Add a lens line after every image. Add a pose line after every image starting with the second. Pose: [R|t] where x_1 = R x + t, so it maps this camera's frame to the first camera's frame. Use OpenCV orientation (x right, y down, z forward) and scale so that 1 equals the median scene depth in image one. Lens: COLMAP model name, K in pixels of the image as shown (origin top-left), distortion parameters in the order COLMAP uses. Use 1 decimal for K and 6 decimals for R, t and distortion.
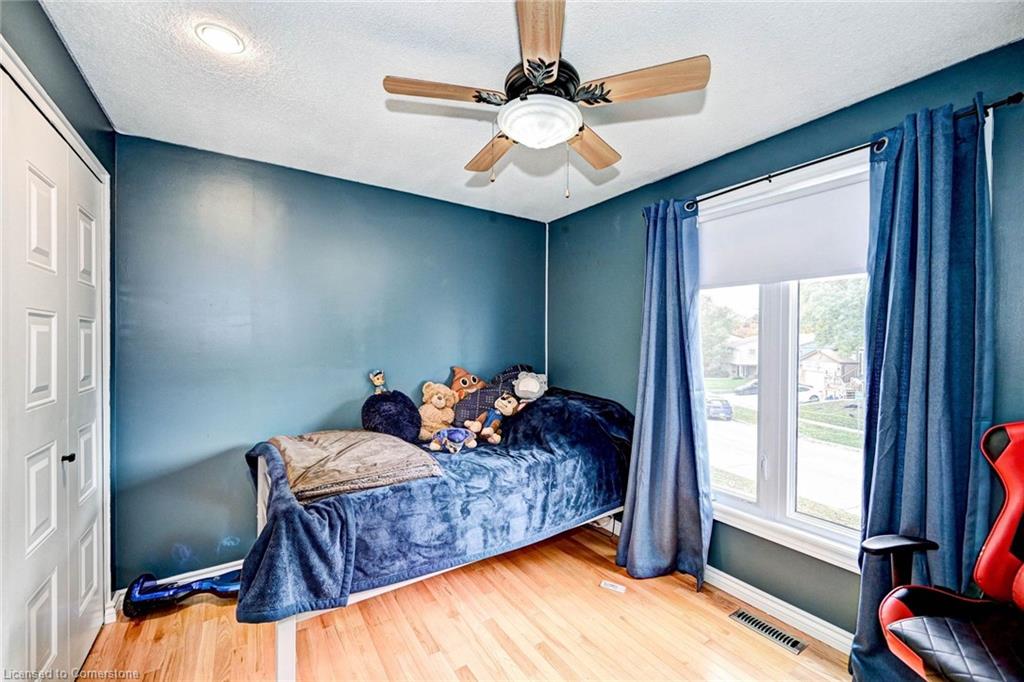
lens RADIAL K [[404.6, 0, 508.5], [0, 404.6, 344.6], [0, 0, 1]] dist [-0.001757, 0.000396]
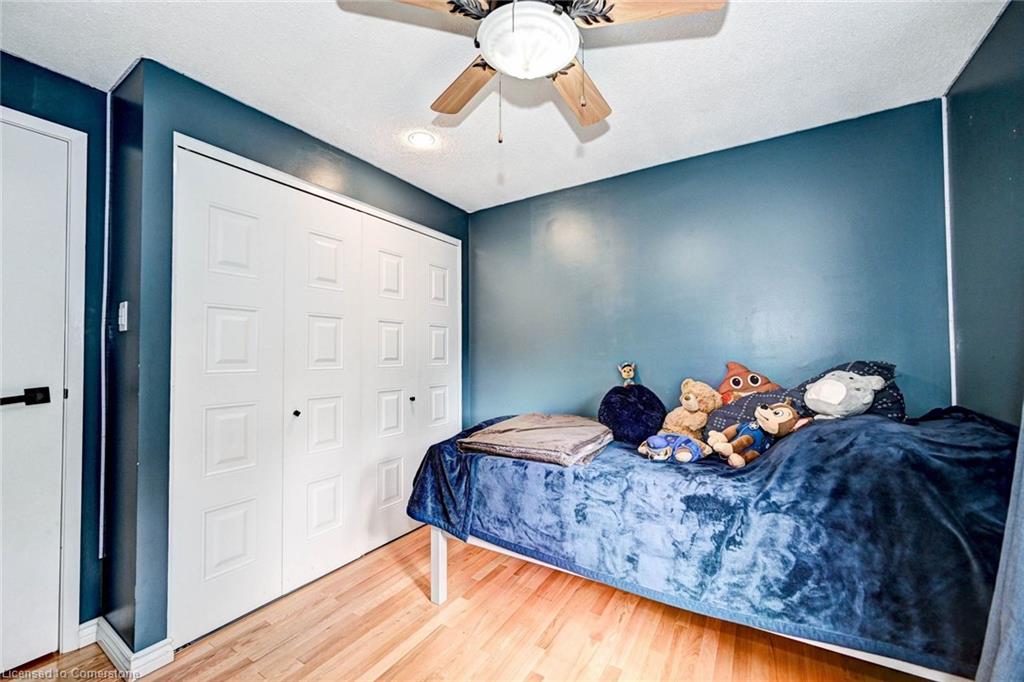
lens RADIAL K [[404.6, 0, 508.5], [0, 404.6, 344.6], [0, 0, 1]] dist [-0.001757, 0.000396]
pose [[0.418348, -0.033546, -0.907667, 0.603661], [0.001634, 0.999344, -0.036182, 0.076356], [0.908285, 0.013654, 0.418129, 0.470814]]
